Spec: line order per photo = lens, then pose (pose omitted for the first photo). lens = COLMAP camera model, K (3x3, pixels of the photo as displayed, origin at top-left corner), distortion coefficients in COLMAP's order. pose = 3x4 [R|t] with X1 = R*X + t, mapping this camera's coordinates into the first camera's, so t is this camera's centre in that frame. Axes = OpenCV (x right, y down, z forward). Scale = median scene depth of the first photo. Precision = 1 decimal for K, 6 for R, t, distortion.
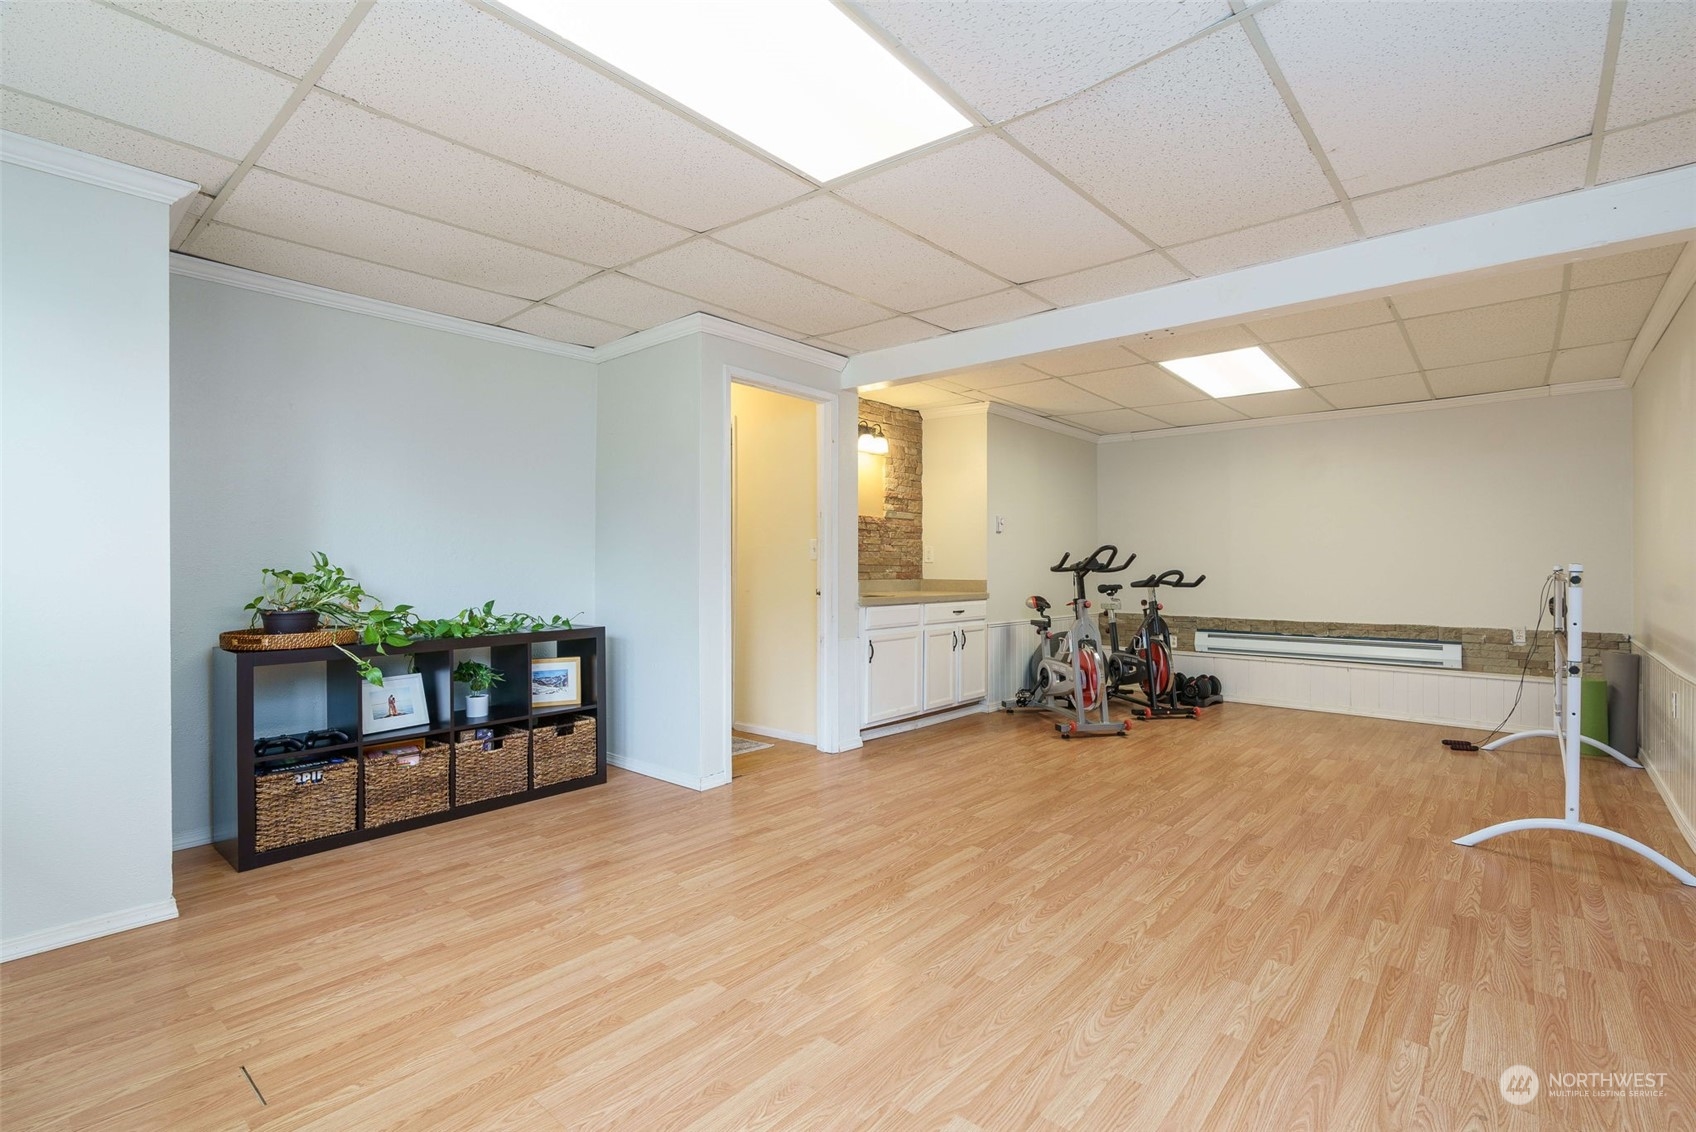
lens RADIAL K [[785.8, 0, 854.6], [0, 785.8, 567.3], [0, 0, 1]] dist [-0.000721, 0.000638]
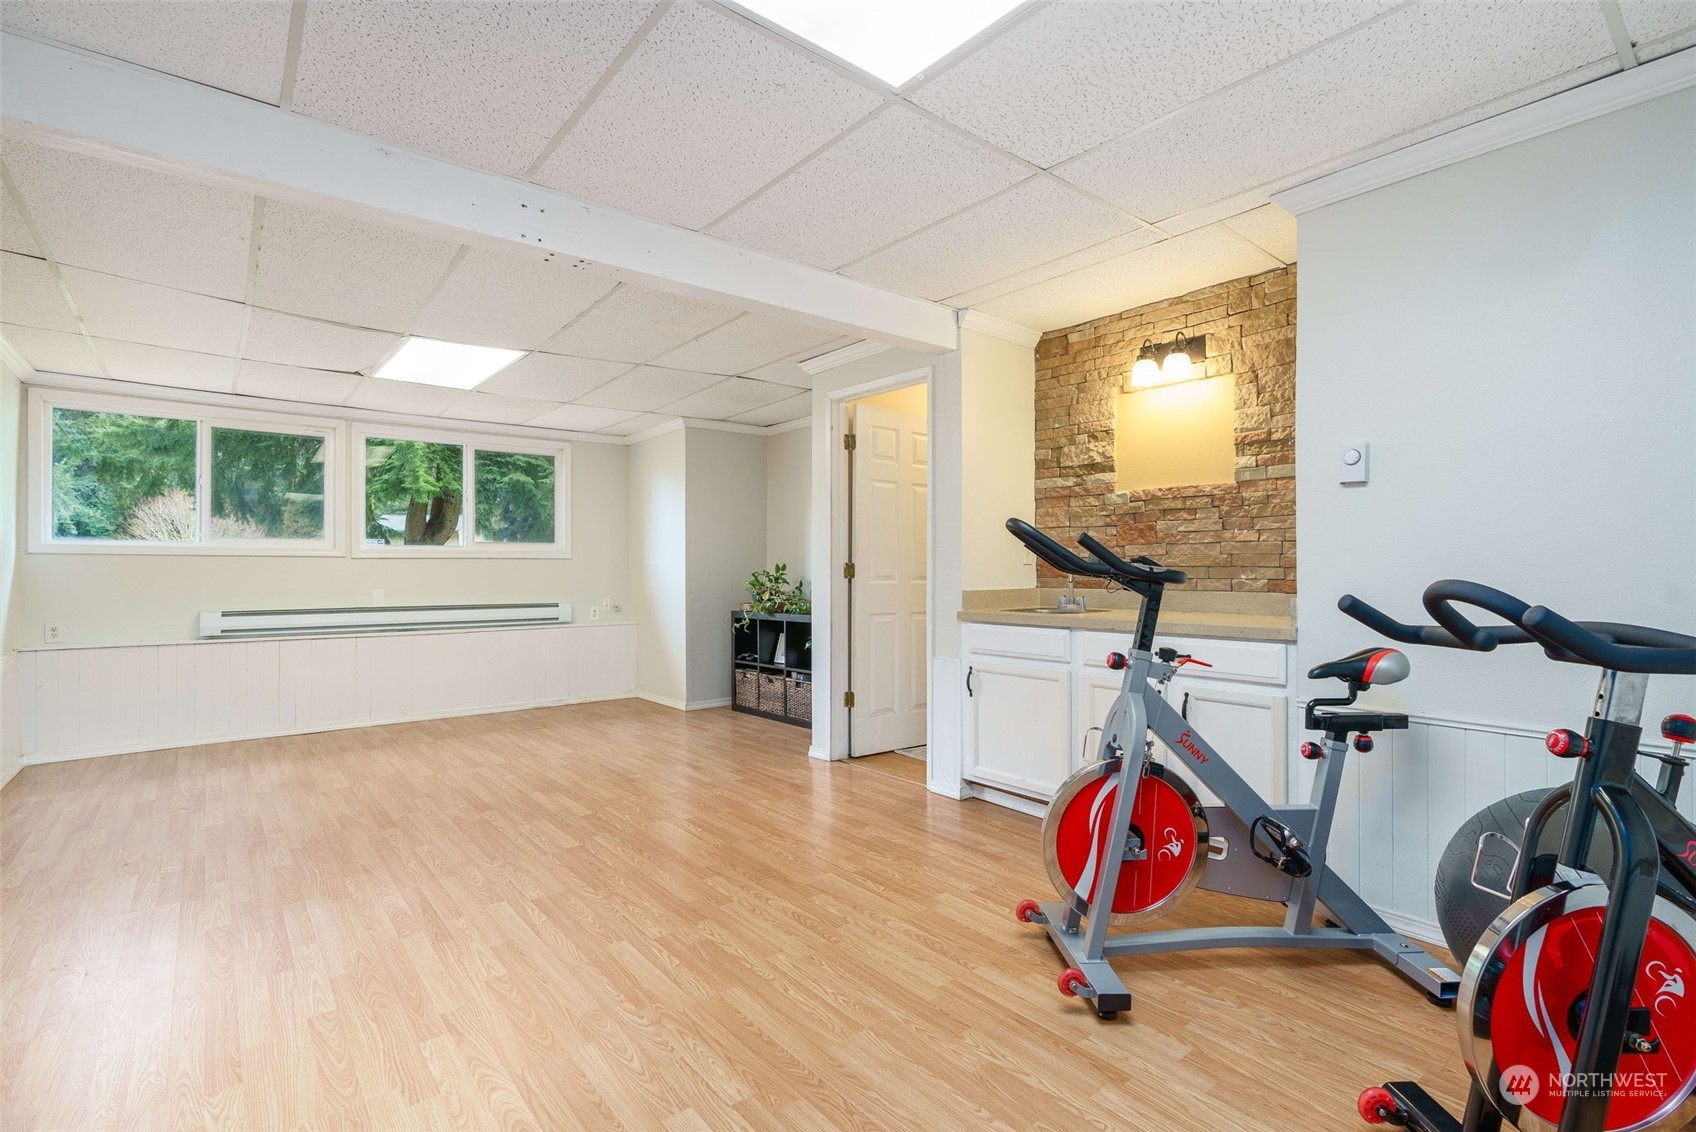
lens RADIAL K [[785.8, 0, 854.6], [0, 785.8, 567.3], [0, 0, 1]] dist [-0.000721, 0.000638]
pose [[-0.176267, -0.007104, -0.984317, 1.092432], [0.000934, 0.999972, -0.007385, 0.003021], [0.984342, -0.002221, -0.176256, 1.419104]]
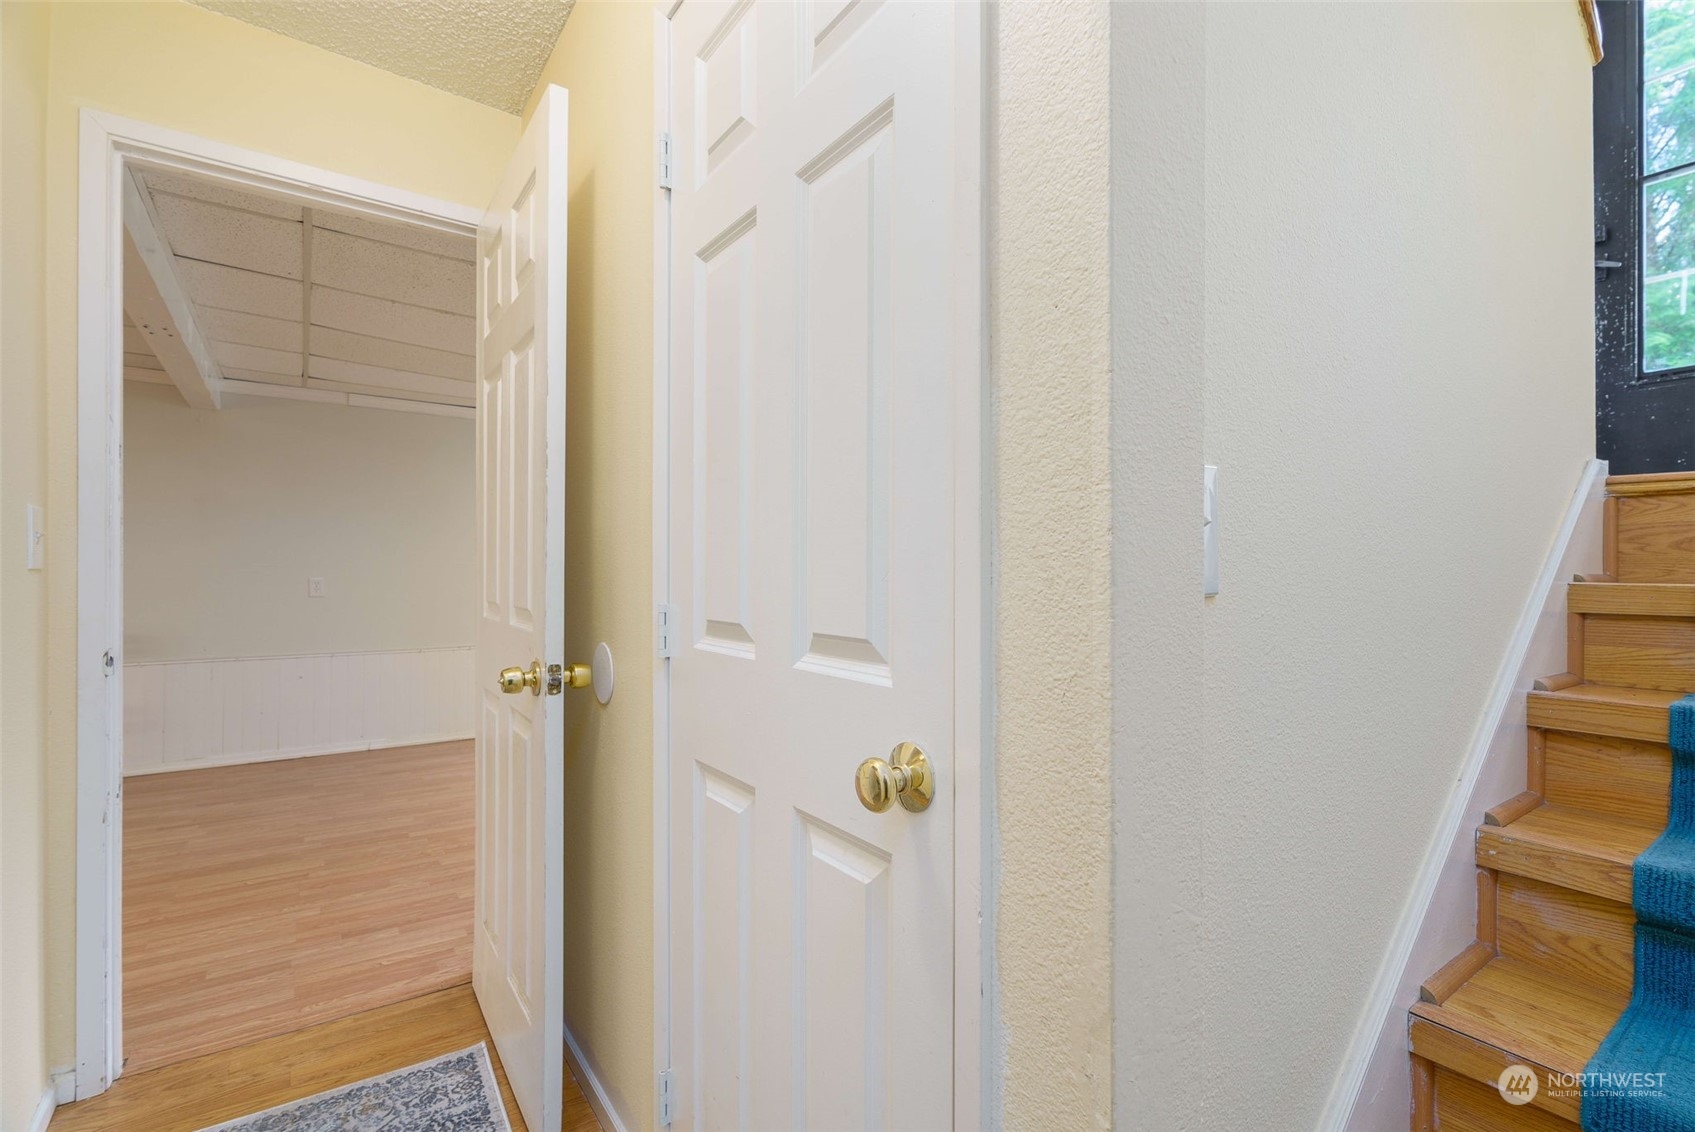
lens RADIAL K [[785.3, 0, 854.0], [0, 785.3, 567.3], [0, 0, 1]] dist [-0.000721, 0.000638]
pose [[-0.969668, -0.000776, 0.244423, -0.635454], [-0.001185, 0.999998, -0.001525, -0.014292], [-0.244422, -0.001769, -0.969667, 1.706181]]
